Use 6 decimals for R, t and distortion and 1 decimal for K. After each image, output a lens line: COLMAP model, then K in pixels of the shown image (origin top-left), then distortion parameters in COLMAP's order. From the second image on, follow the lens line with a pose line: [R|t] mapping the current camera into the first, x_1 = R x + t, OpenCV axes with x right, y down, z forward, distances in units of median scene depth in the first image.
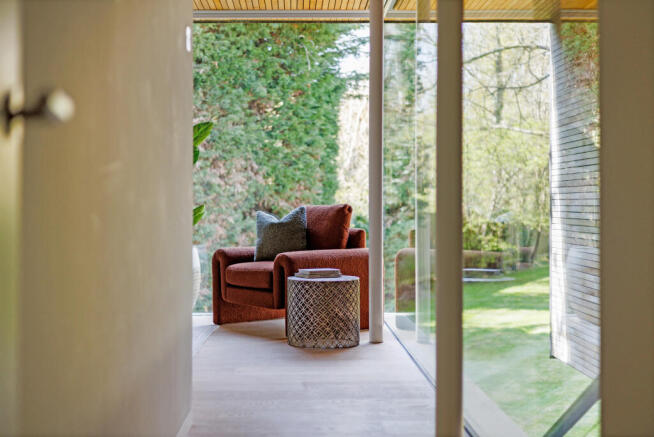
lens RADIAL K [[954.2, 0, 327.2], [0, 954.2, 217.8], [0, 0, 1]] dist [0.015227, 0.000000]
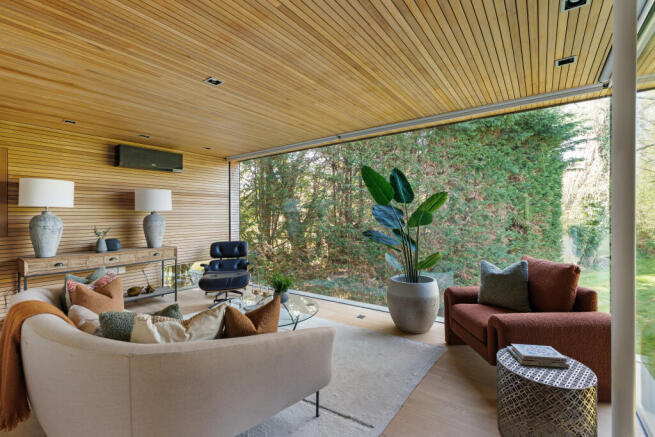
lens RADIAL K [[301.9, 0, 328.6], [0, 301.9, 218.4], [0, 0, 1]] dist [0.005413, 0.000027]
pose [[0.799664, -0.000812, -0.600447, 0.001956], [-0.002425, 0.999987, -0.004582, -0.023387], [0.600442, 0.005120, 0.799652, 0.215262]]
